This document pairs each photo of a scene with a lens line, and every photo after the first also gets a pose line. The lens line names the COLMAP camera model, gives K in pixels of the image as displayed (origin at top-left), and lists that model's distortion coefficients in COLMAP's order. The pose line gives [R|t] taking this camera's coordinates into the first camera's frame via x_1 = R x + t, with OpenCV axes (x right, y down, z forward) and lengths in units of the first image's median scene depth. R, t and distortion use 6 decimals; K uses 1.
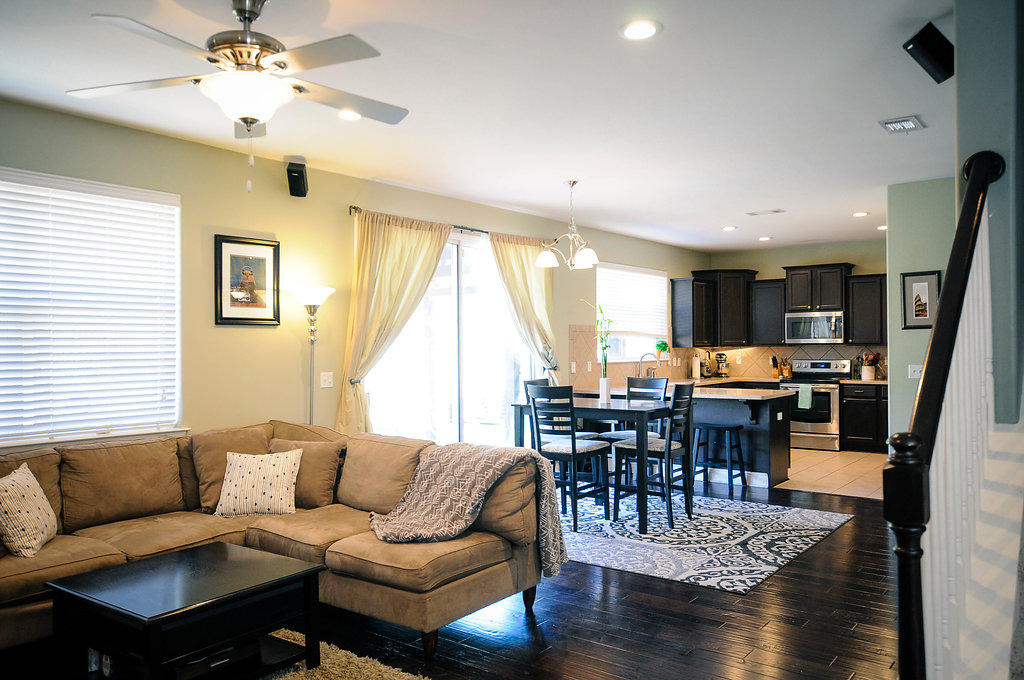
lens RADIAL K [[770.0, 0, 511.3], [0, 770.0, 339.9], [0, 0, 1]] dist [-0.000888, -0.000859]
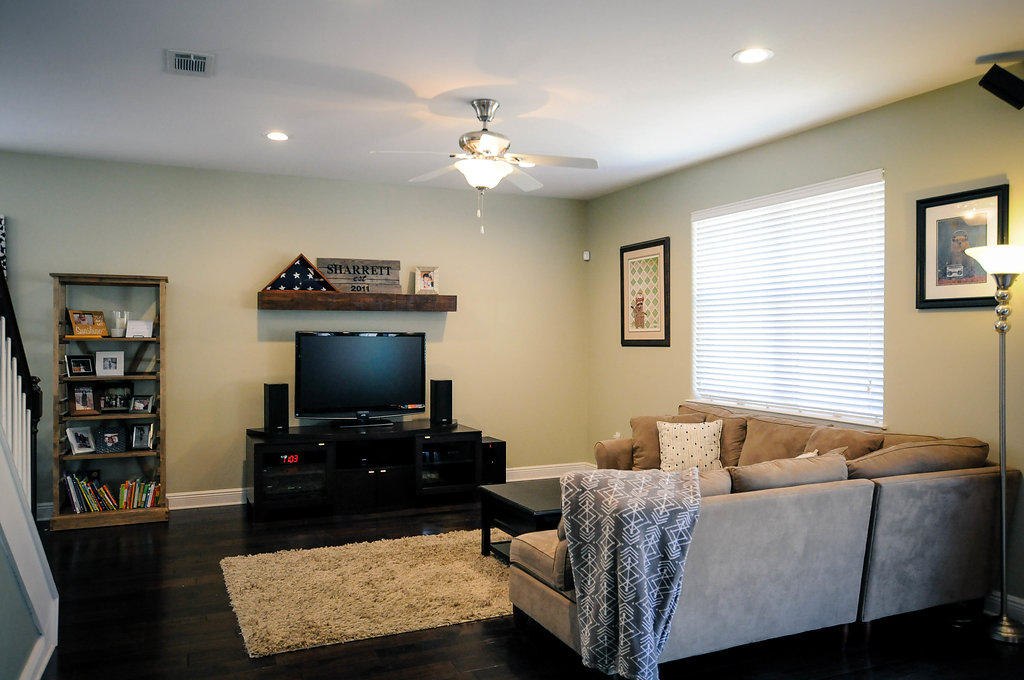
lens RADIAL K [[770.0, 0, 510.9], [0, 770.0, 336.2], [0, 0, 1]] dist [-0.000888, -0.000859]
pose [[-0.493305, 0.018492, -0.869660, 0.557296], [0.014675, 0.999809, 0.012935, -0.007658], [0.869732, -0.006381, -0.493482, 1.020948]]
